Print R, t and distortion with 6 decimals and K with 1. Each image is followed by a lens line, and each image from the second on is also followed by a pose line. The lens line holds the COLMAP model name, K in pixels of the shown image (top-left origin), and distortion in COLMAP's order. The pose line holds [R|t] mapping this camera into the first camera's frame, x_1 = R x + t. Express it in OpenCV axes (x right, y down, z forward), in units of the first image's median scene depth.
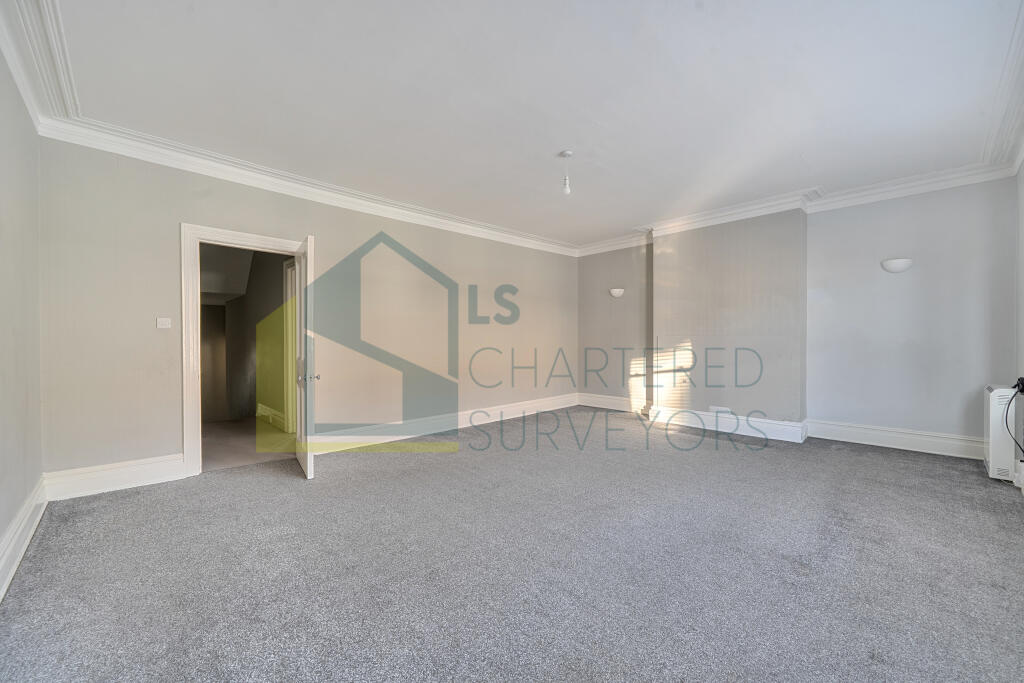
lens RADIAL K [[411.2, 0, 512.6], [0, 411.2, 344.1], [0, 0, 1]] dist [0.002568, 0.000001]
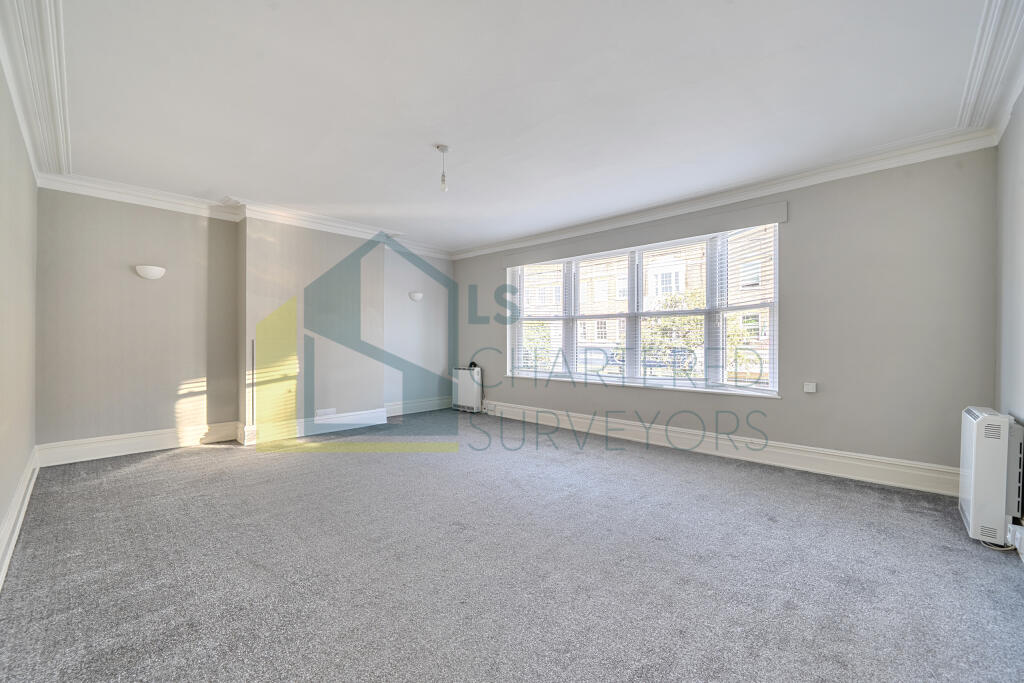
lens RADIAL K [[411.2, 0, 511.3], [0, 411.2, 341.4], [0, 0, 1]] dist [0.002568, 0.000001]
pose [[-0.054614, 0.006253, 0.998488, -0.504763], [0.012189, 0.999910, -0.005595, -0.005047], [-0.998433, 0.011865, -0.054685, 0.547166]]
